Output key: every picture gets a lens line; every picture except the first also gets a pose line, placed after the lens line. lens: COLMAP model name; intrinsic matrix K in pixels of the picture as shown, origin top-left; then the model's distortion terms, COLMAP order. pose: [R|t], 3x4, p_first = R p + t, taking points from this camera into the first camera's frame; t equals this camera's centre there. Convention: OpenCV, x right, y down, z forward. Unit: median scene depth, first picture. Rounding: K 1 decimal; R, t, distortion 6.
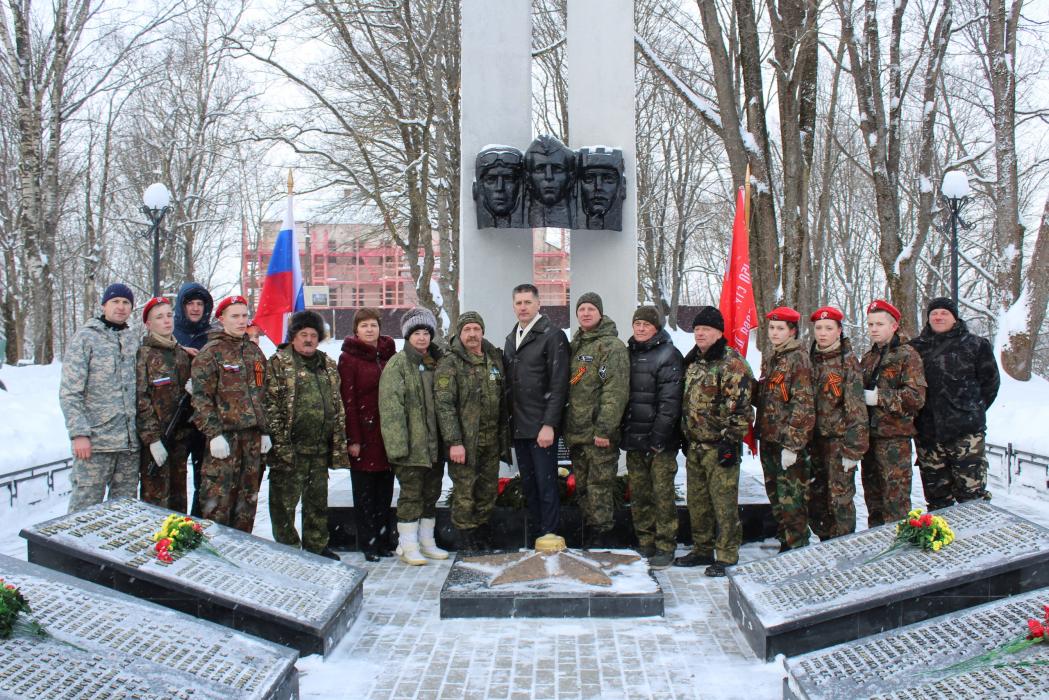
lens RADIAL K [[1059.1, 0, 524.5], [0, 1059.1, 350.0], [0, 0, 1]] dist [-0.121790, 0.136055]
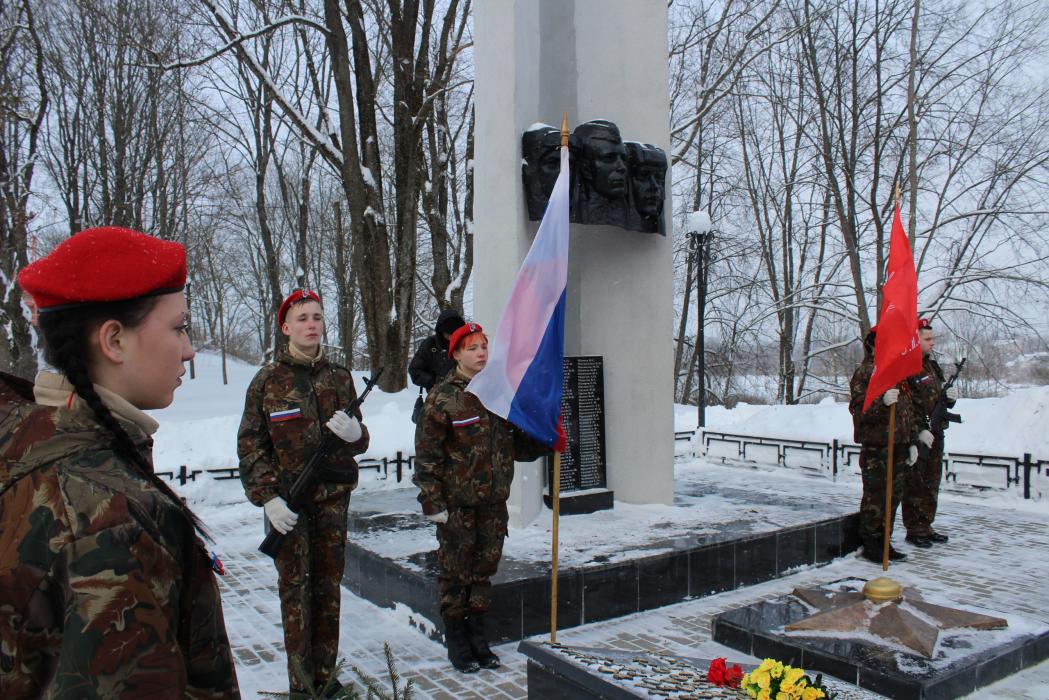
lens RADIAL K [[877.2, 0, 515.9], [0, 877.2, 352.6], [0, 0, 1]] dist [-0.165688, 0.153342]
pose [[0.824235, -0.001060, 0.566247, -0.156990], [0.010294, 0.999861, -0.013113, -0.000498], [-0.566154, 0.016637, 0.824132, 0.154871]]
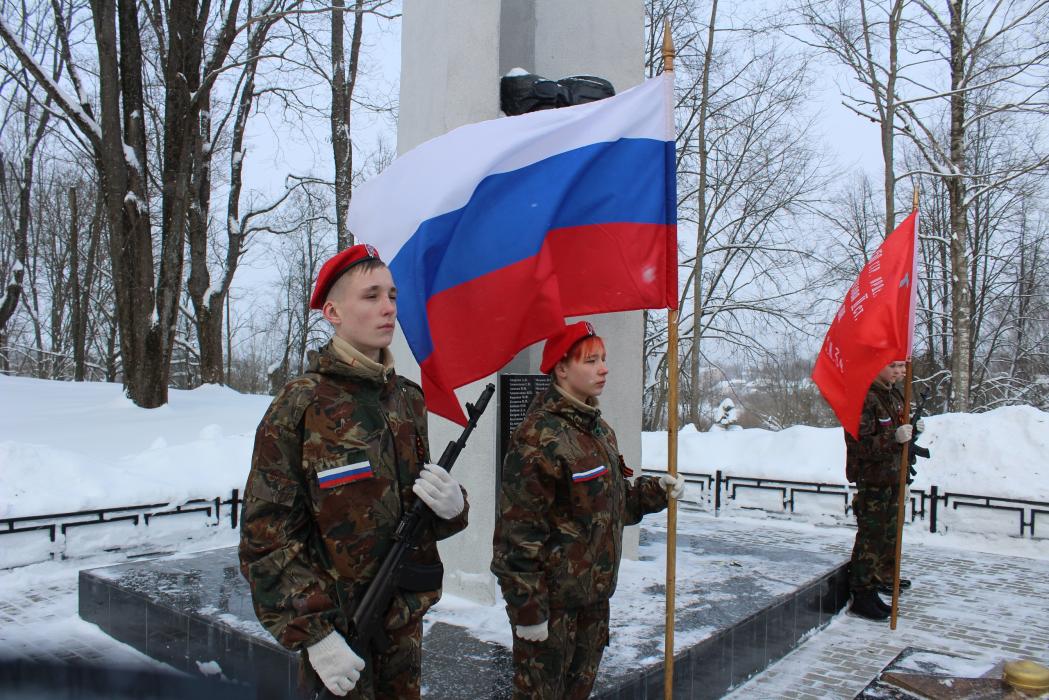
lens RADIAL K [[877.2, 0, 515.9], [0, 877.2, 352.6], [0, 0, 1]] dist [-0.165688, 0.153342]
pose [[0.608806, 0.035256, 0.792536, -0.158971], [-0.014027, 0.999334, -0.033680, -0.000762], [-0.793195, 0.009387, 0.608895, 0.240594]]
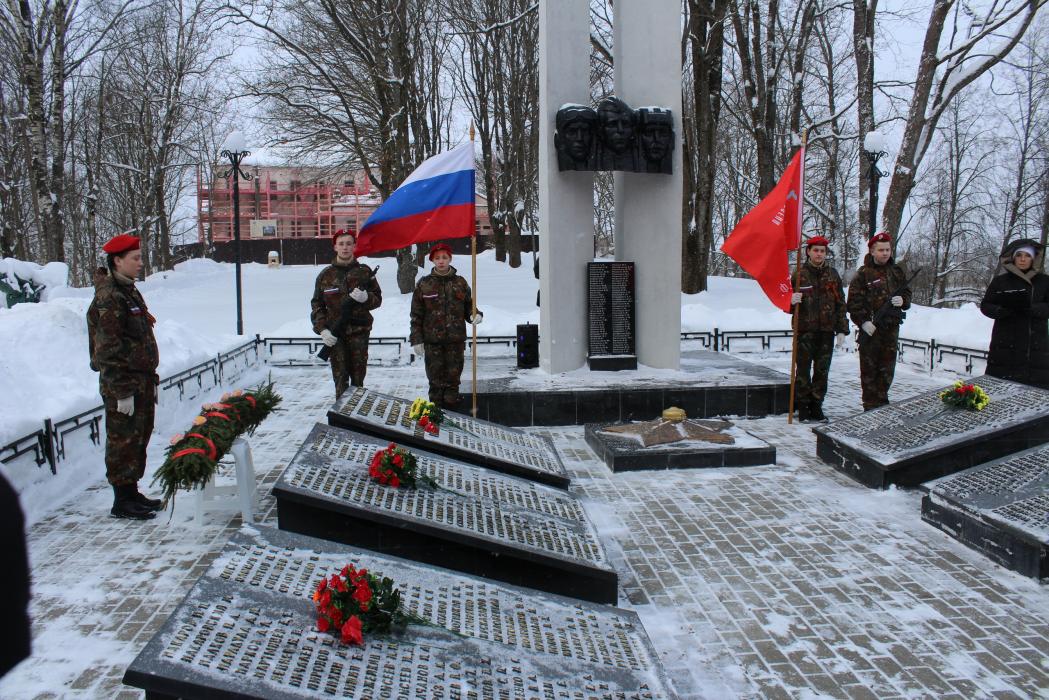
lens RADIAL K [[877.2, 0, 515.9], [0, 877.2, 352.6], [0, 0, 1]] dist [-0.165688, 0.153342]
pose [[0.993871, -0.014686, 0.109570, -0.074740], [0.004627, 0.995794, 0.091503, 0.001676], [-0.110453, -0.090435, 0.989758, -0.011817]]
